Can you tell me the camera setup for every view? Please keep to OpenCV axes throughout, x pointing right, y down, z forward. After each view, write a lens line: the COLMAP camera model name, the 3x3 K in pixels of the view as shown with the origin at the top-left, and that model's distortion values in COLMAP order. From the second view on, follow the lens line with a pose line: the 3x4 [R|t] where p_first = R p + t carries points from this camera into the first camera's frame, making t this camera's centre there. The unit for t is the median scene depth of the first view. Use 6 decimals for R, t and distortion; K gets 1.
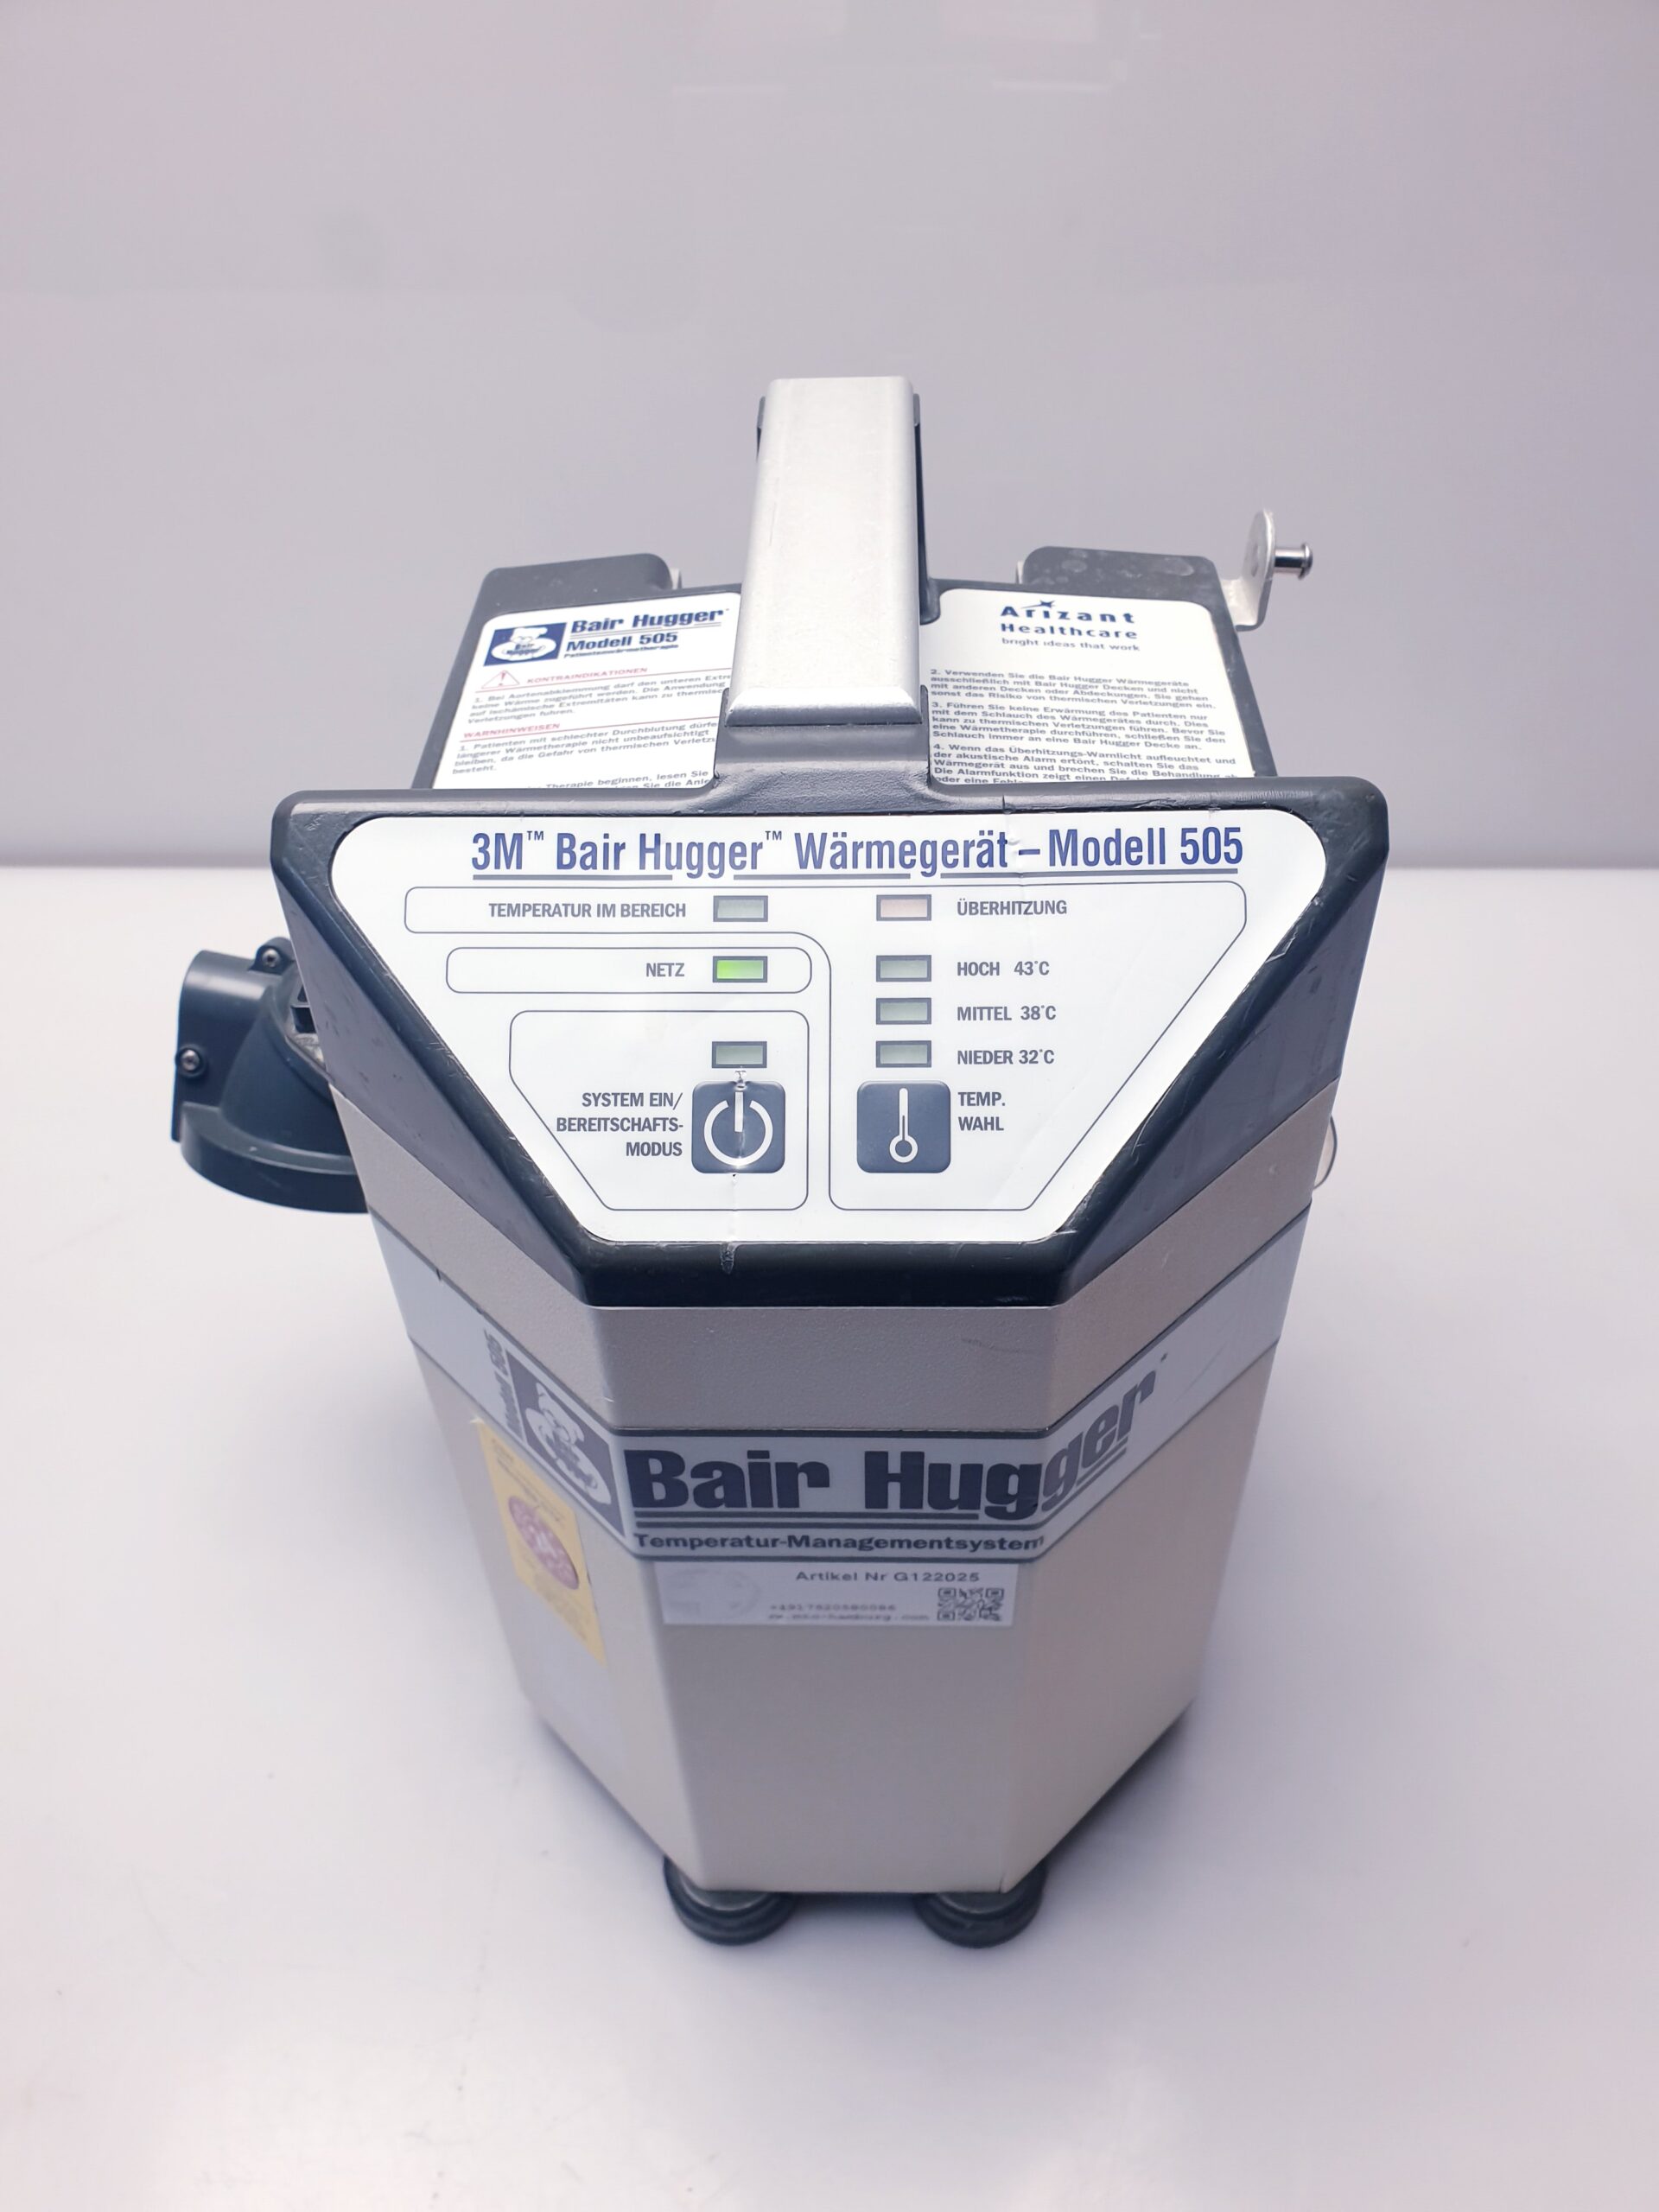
lens RADIAL K [[1711.9, 0, 824.0], [0, 1711.9, 1113.3], [0, 0, 1]] dist [0.235666, -0.001098]
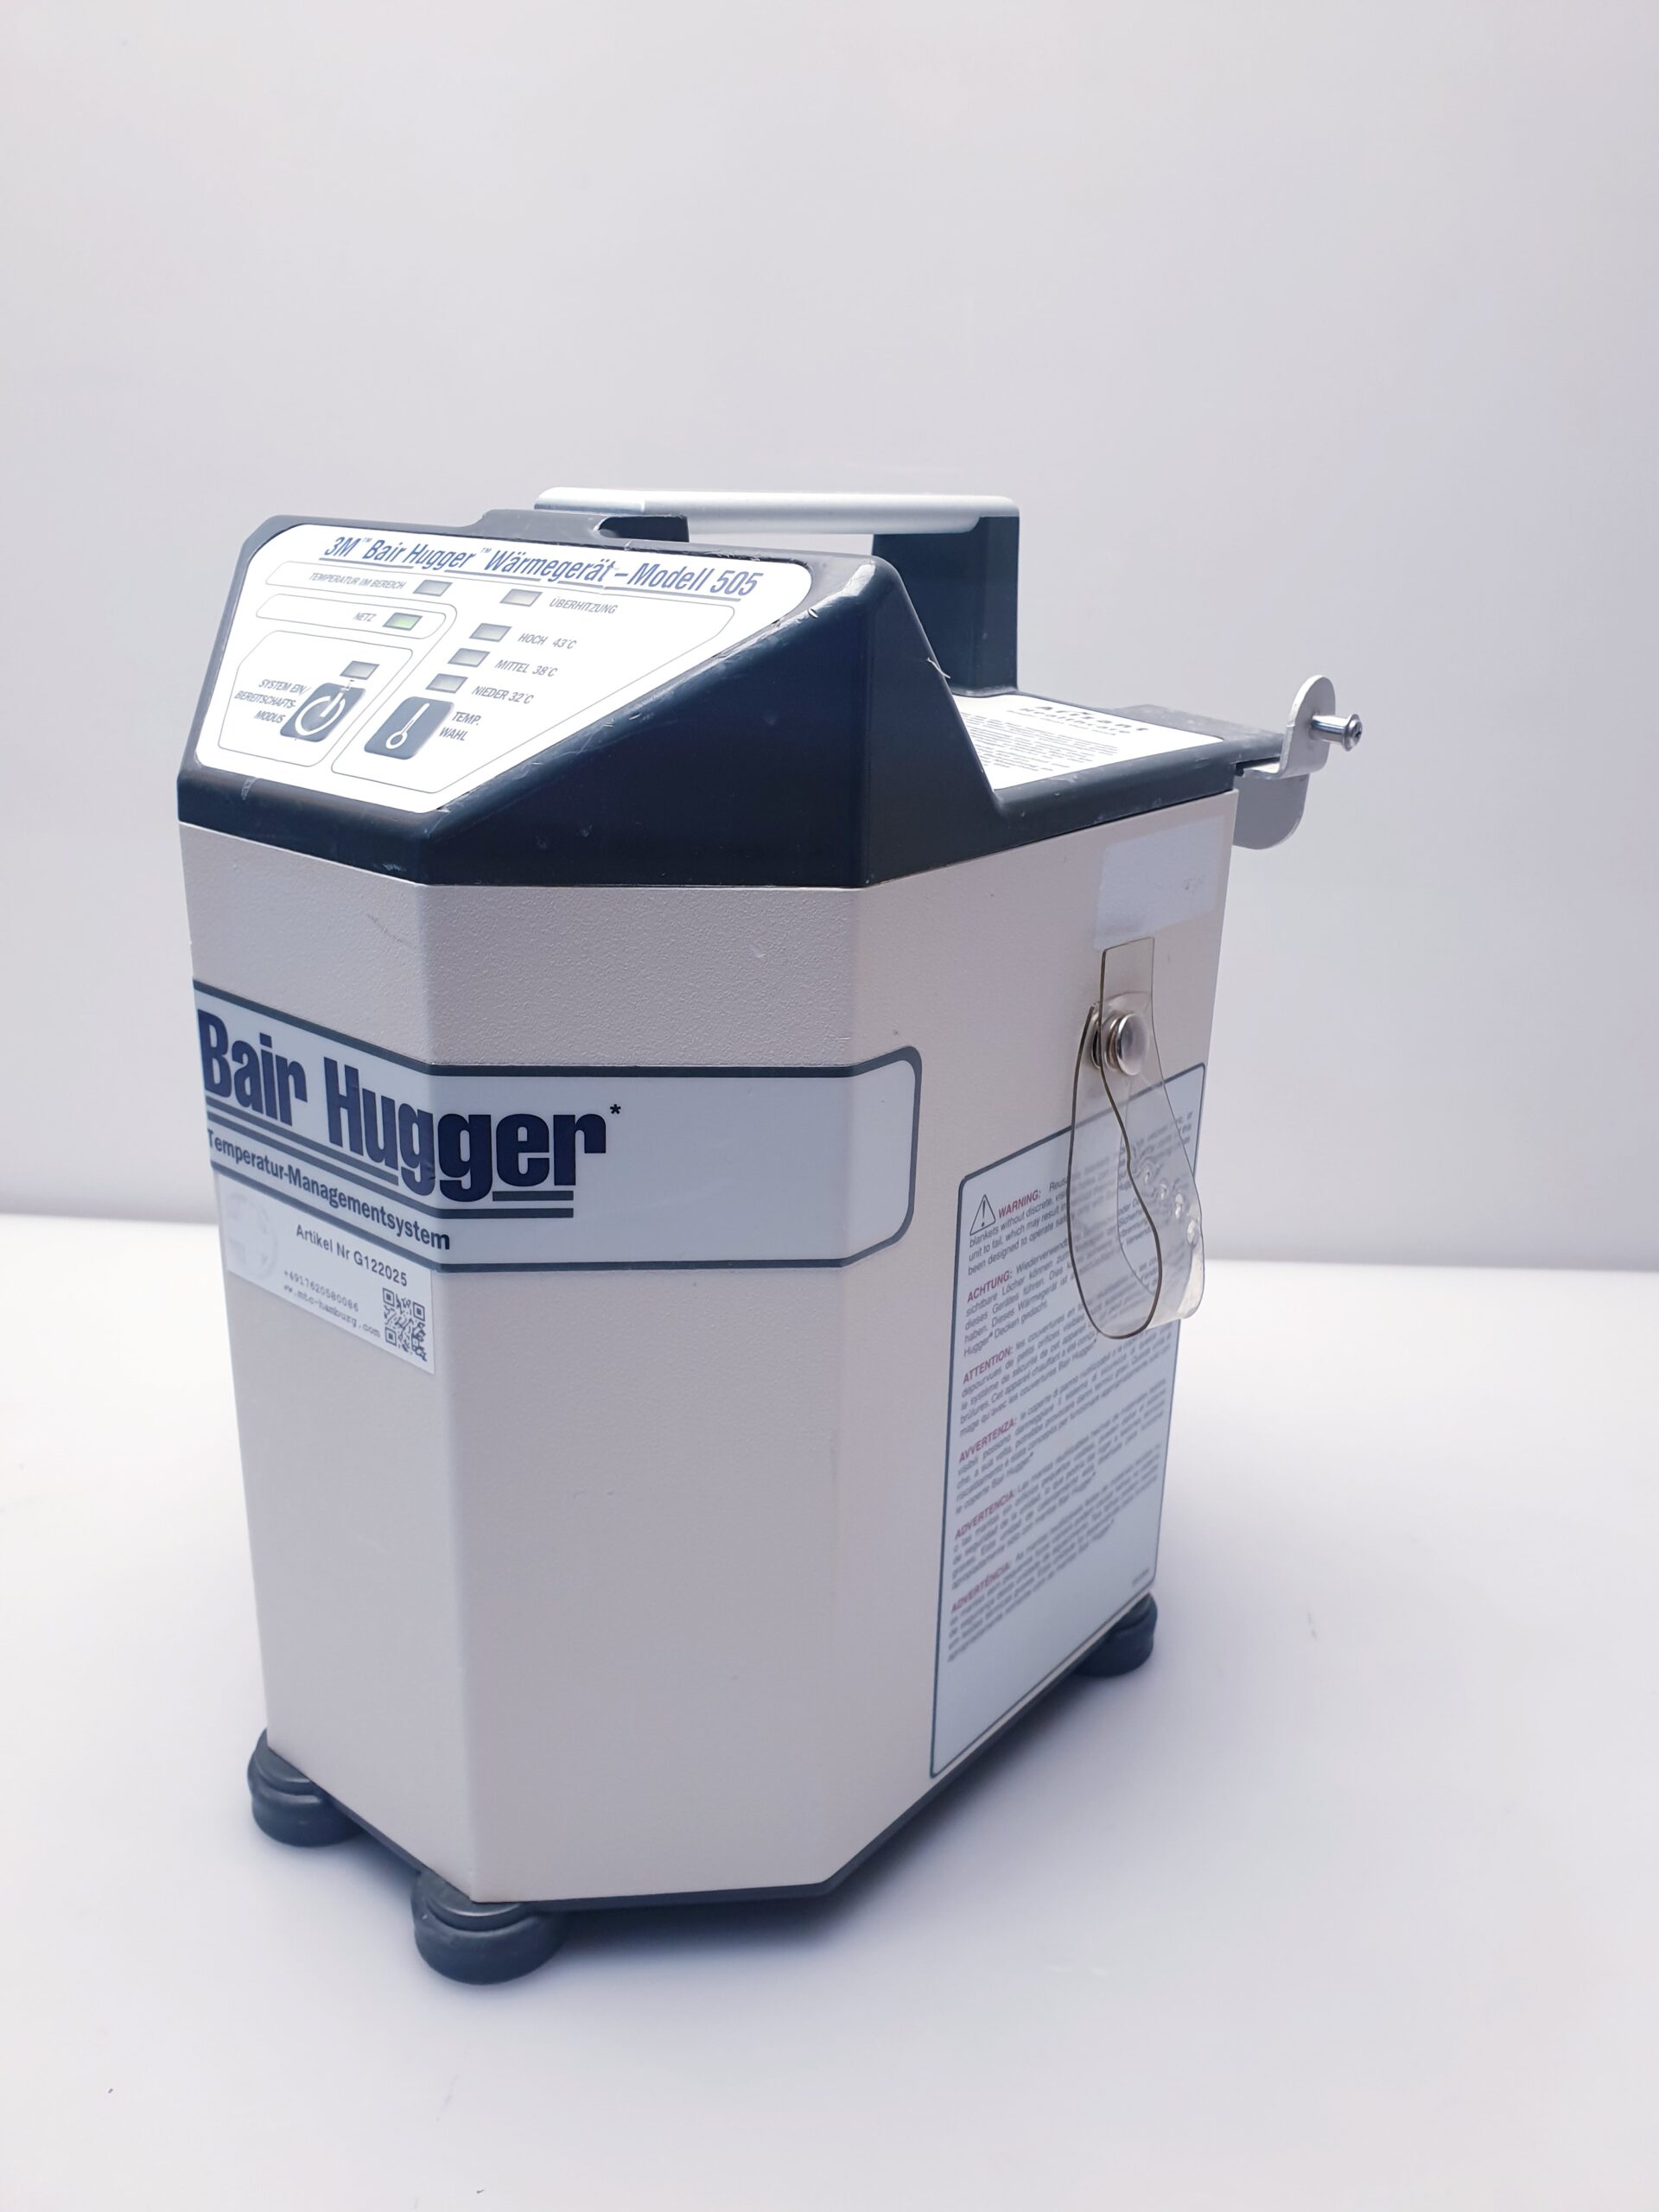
lens RADIAL K [[1732.9, 0, 819.1], [0, 1732.9, 1036.7], [0, 0, 1]] dist [0.084670, -0.000108]
pose [[0.786636, 0.239439, -0.569098, 0.960919], [-0.460957, 0.840977, -0.283331, 0.380084], [0.410757, 0.485208, 0.771914, 0.295362]]
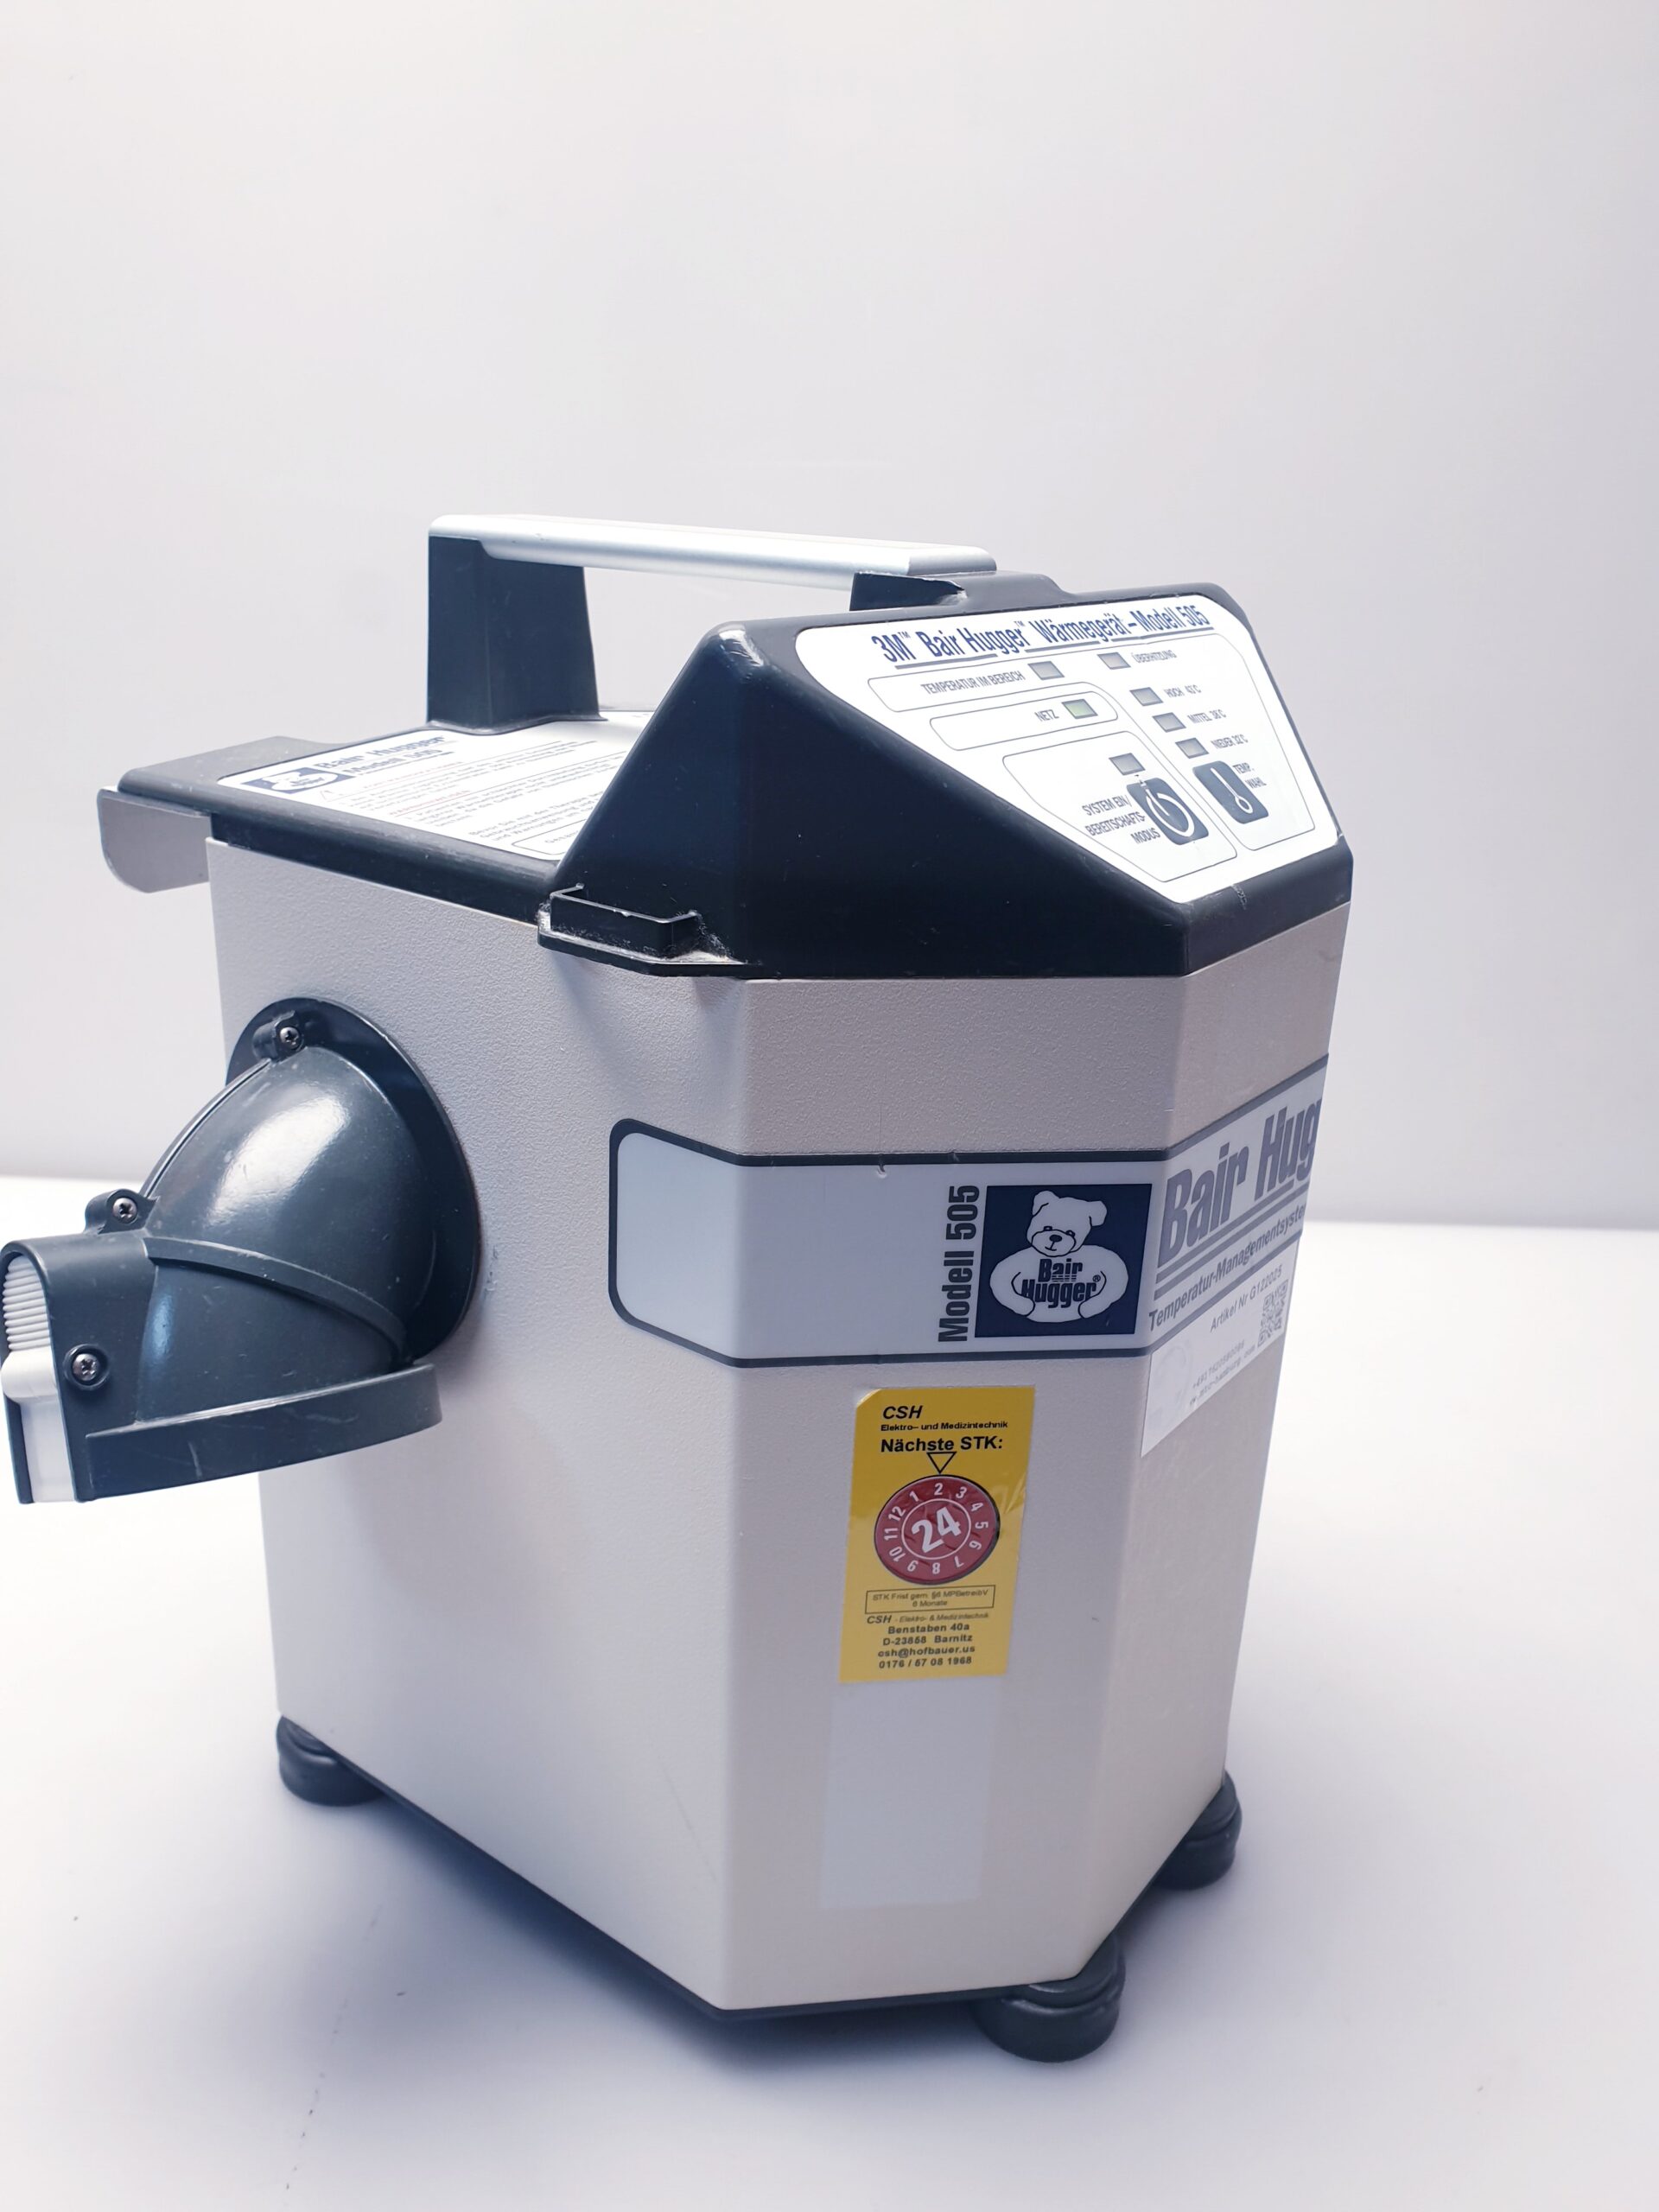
lens RADIAL K [[1737.3, 0, 824.4], [0, 1737.3, 1066.6], [0, 0, 1]] dist [0.231978, -0.001719]
pose [[0.576119, -0.214760, 0.788648, -1.121432], [0.521290, 0.839707, -0.152146, 0.206259], [-0.629559, 0.498768, 0.595723, 0.516647]]
